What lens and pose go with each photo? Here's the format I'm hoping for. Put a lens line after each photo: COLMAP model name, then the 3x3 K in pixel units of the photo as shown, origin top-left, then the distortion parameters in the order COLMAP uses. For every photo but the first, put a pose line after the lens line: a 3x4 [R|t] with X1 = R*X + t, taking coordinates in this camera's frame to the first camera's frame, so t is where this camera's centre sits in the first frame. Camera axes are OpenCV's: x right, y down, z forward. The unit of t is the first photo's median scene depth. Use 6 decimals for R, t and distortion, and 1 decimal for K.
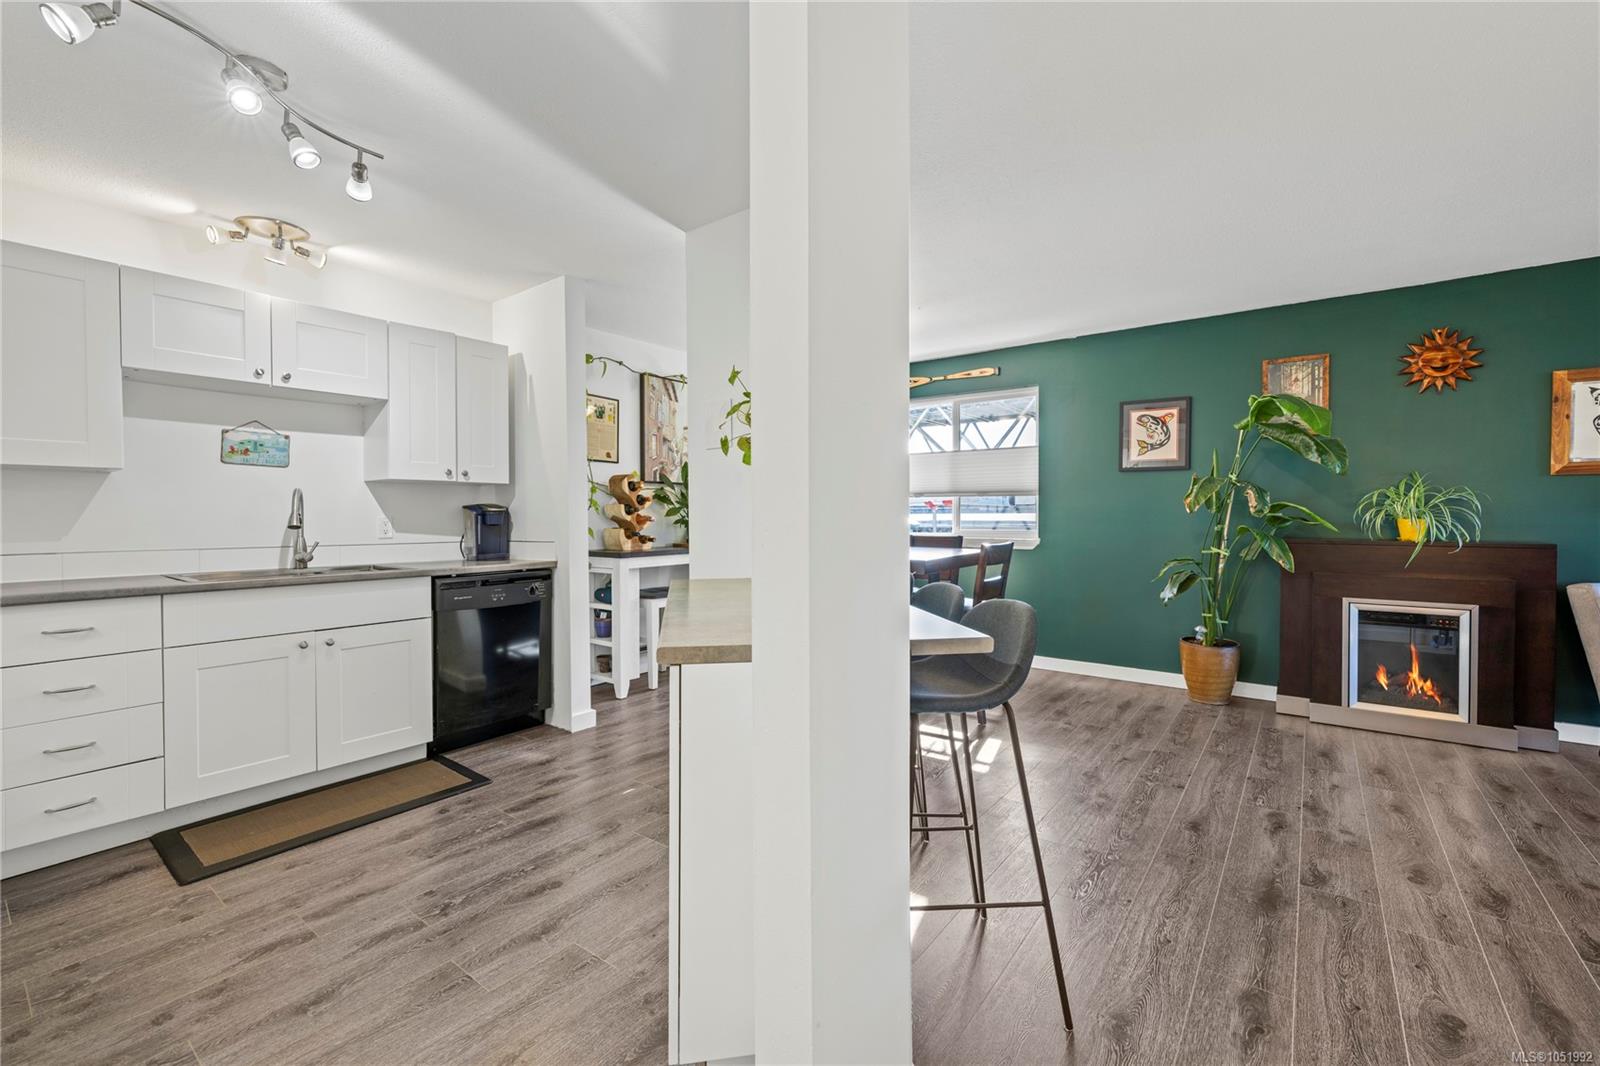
lens RADIAL K [[667.8, 0, 797.9], [0, 667.8, 526.7], [0, 0, 1]] dist [0.004524, 0.000532]
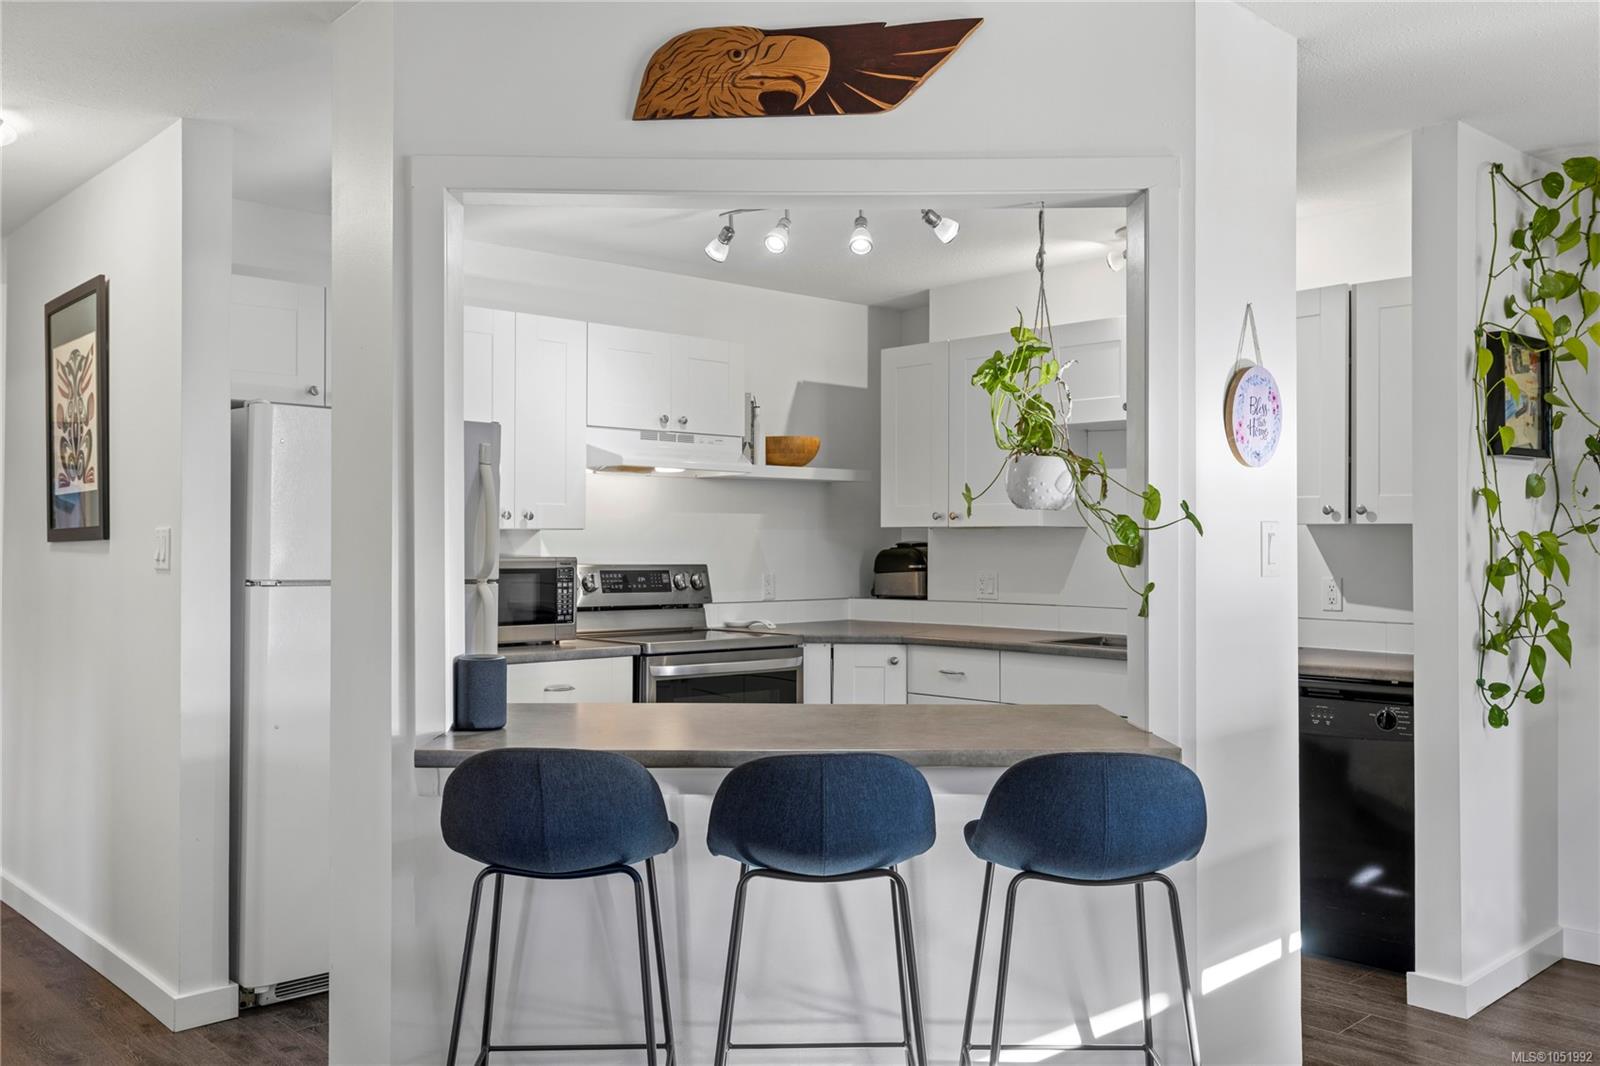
lens RADIAL K [[1343.2, 0, 798.3], [0, 1343.2, 537.8], [0, 0, 1]] dist [-0.002364, -0.002524]
pose [[-0.164619, 0.001855, -0.986355, 0.861080], [-0.017268, 0.999840, 0.004762, -0.057562], [0.986206, 0.017816, -0.164561, 0.780270]]
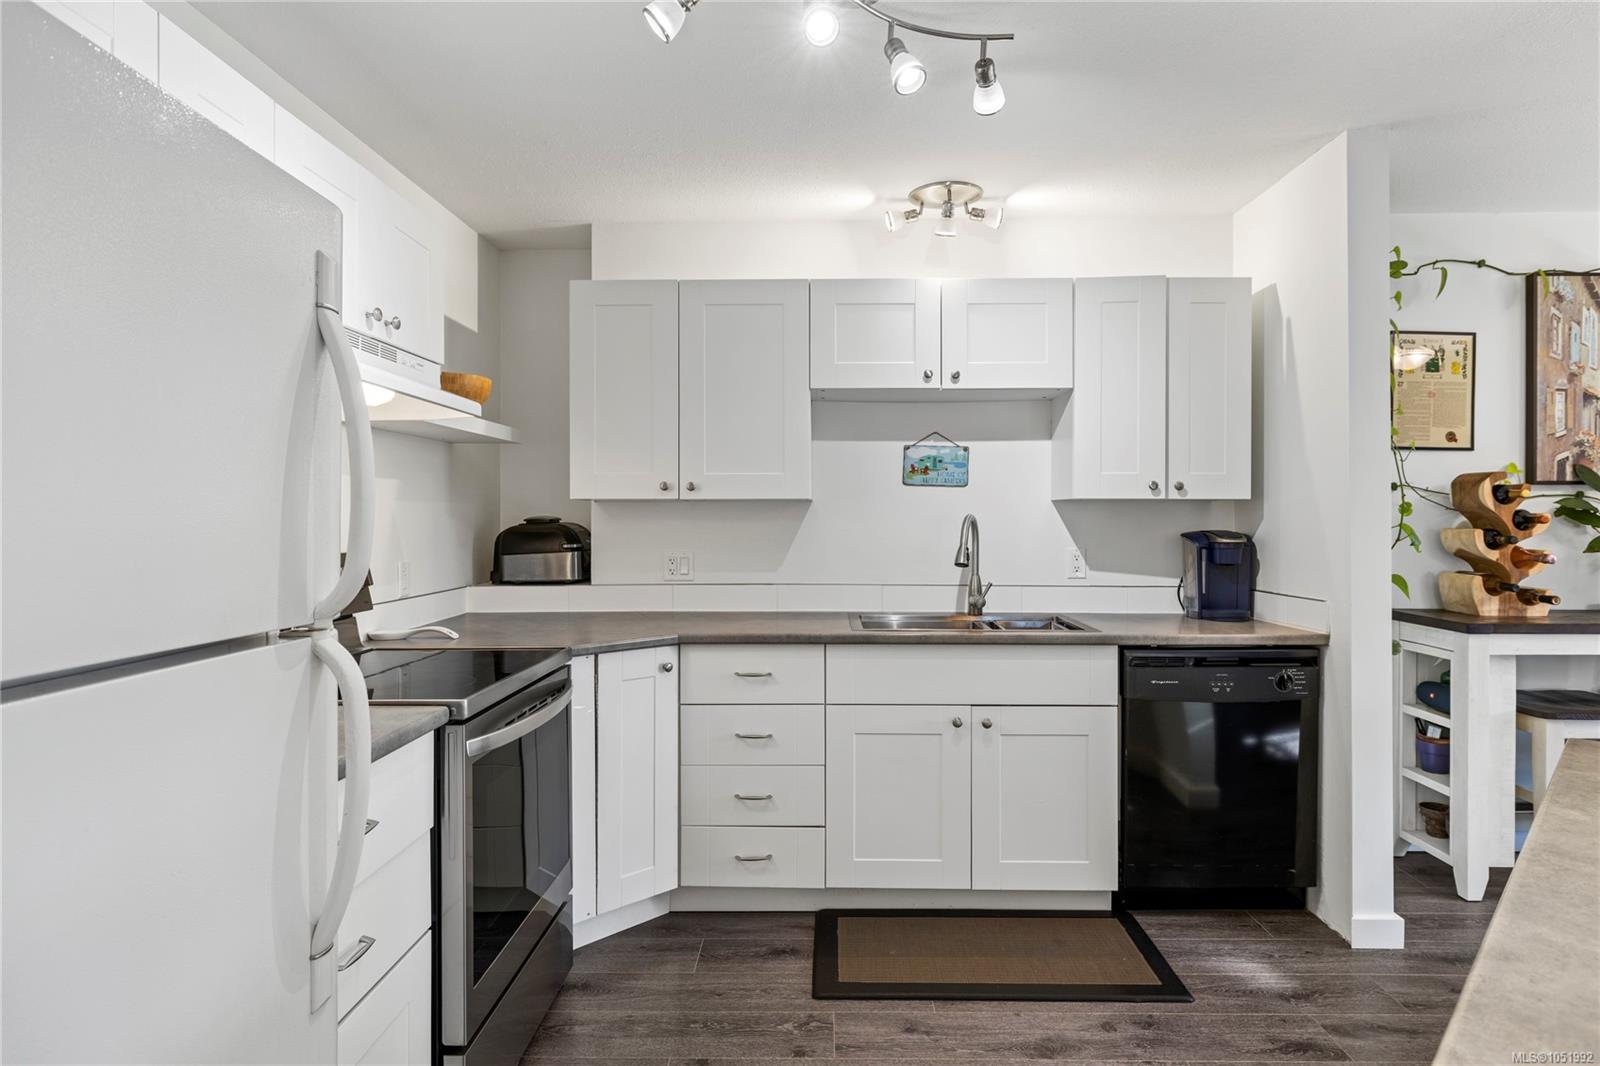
lens RADIAL K [[888.7, 0, 801.8], [0, 888.7, 519.7], [0, 0, 1]] dist [-0.005569, 0.001370]
pose [[0.591172, 0.007419, -0.806511, -0.018852], [-0.014797, 0.999889, -0.001649, -0.044625], [0.806410, 0.012909, 0.591216, 0.213789]]
